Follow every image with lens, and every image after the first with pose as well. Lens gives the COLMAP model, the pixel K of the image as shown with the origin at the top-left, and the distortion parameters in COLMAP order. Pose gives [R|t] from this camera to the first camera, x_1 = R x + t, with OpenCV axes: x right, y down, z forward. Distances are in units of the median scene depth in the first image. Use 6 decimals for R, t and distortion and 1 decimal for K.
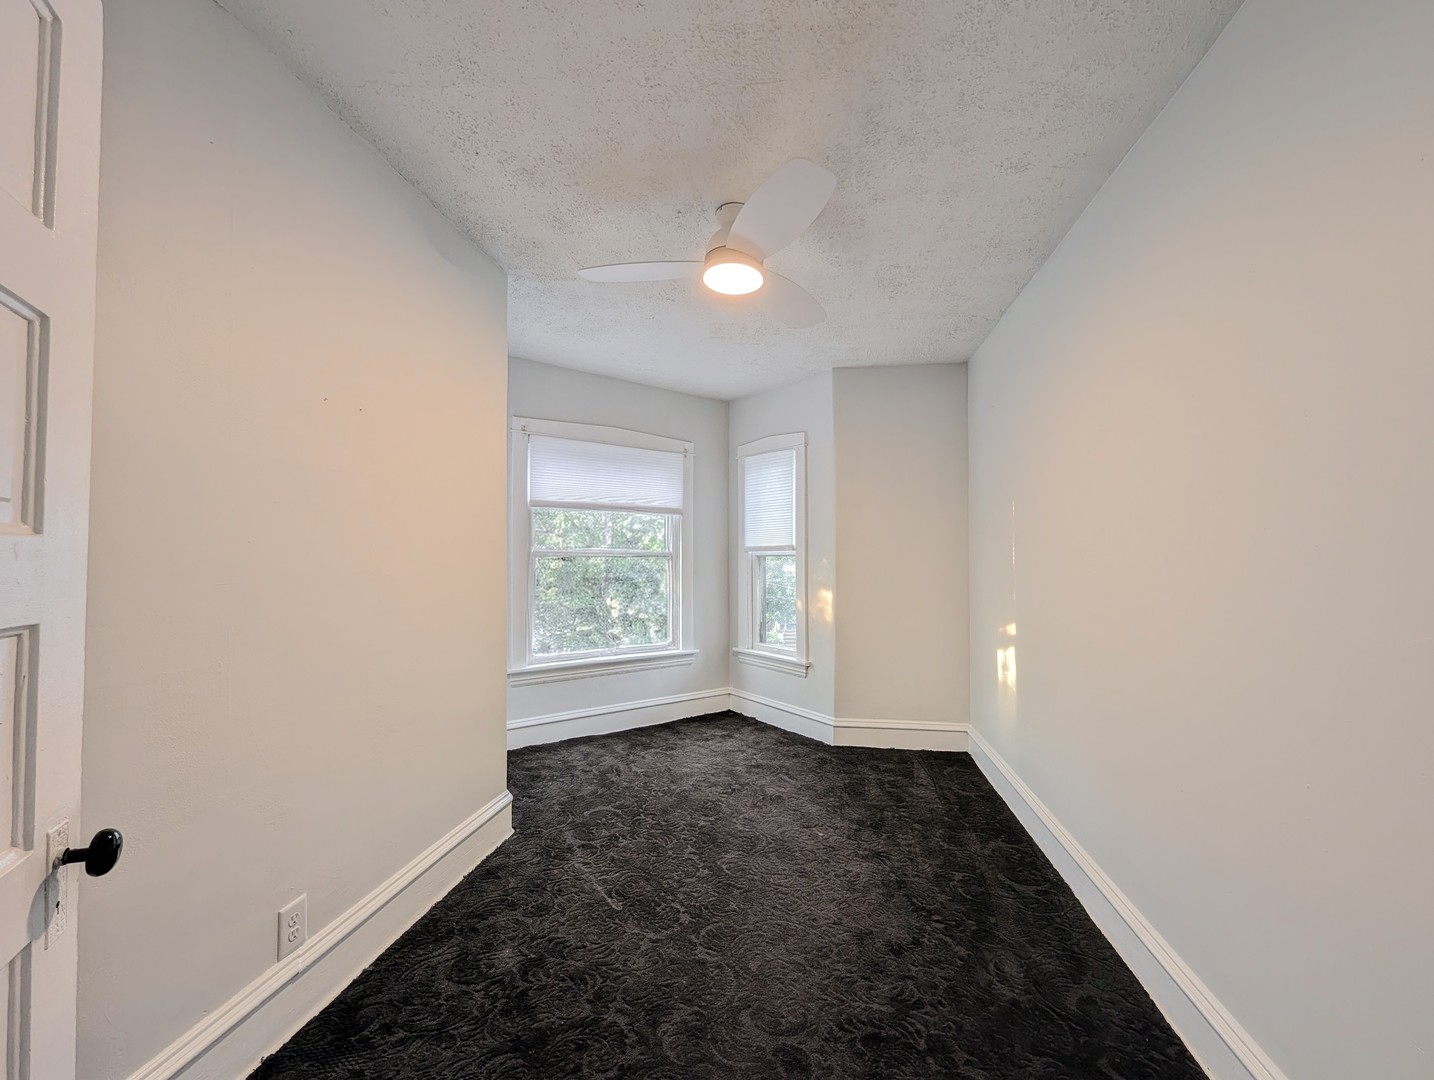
lens RADIAL K [[595.5, 0, 713.6], [0, 595.5, 540.7], [0, 0, 1]] dist [0.000386, -0.000574]
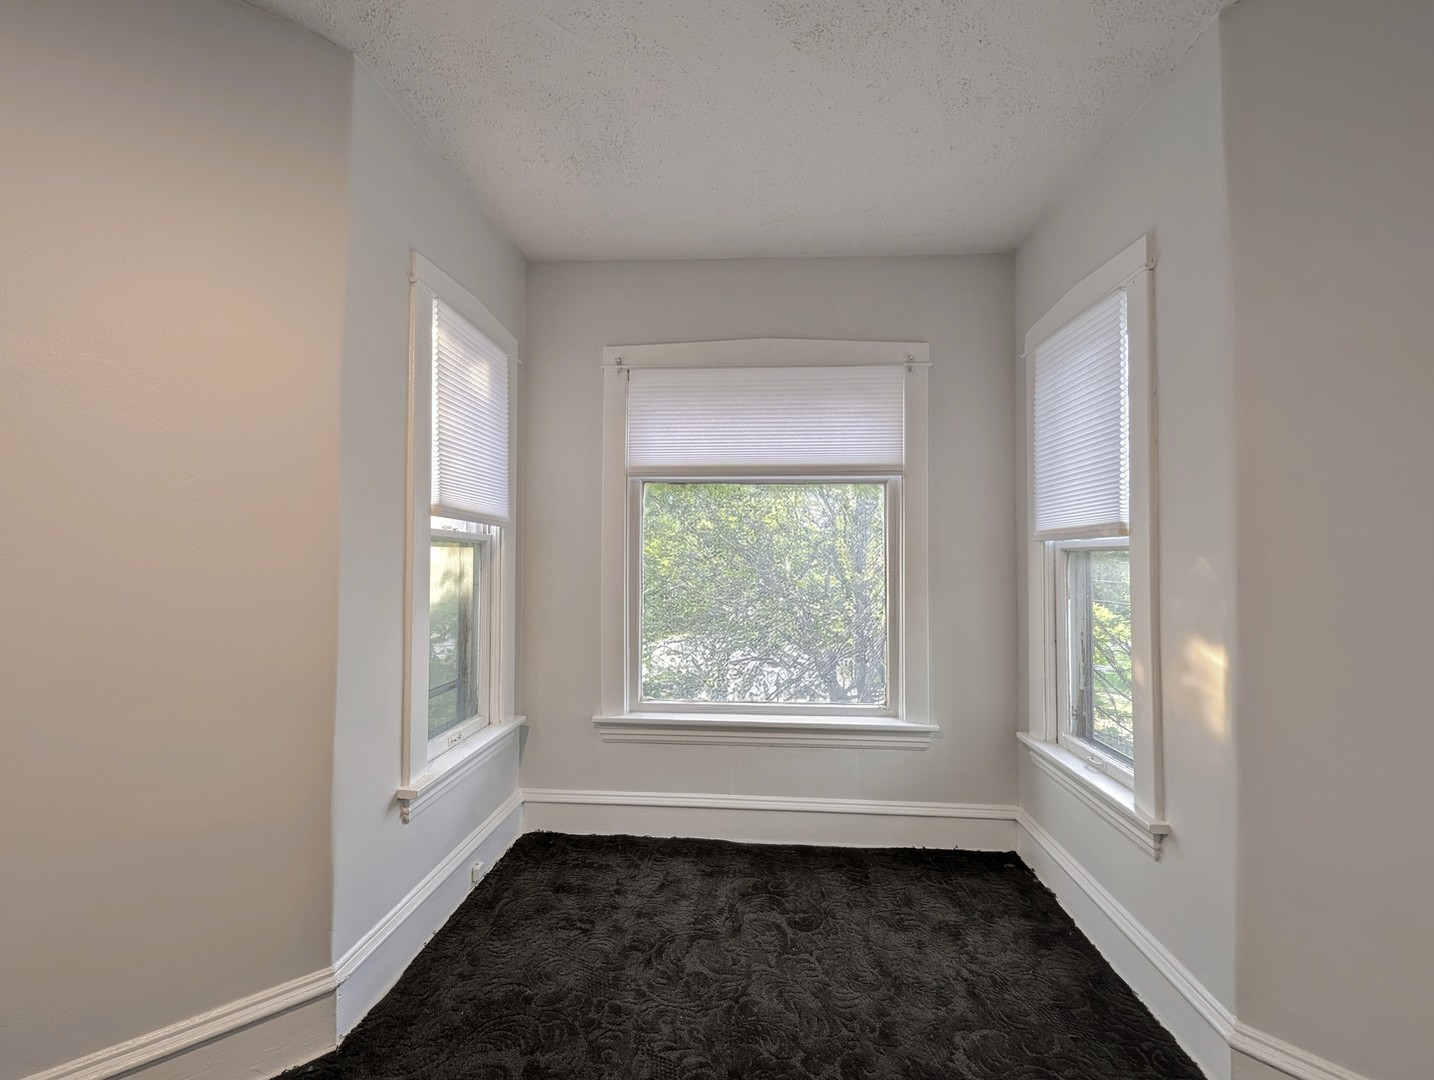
lens RADIAL K [[595.5, 0, 720.3], [0, 595.5, 542.0], [0, 0, 1]] dist [0.000386, -0.000574]
pose [[0.765527, -0.012844, -0.643276, 0.190589], [0.015939, 0.999872, -0.000995, 0.017430], [0.643206, -0.009491, 0.765634, 0.522471]]
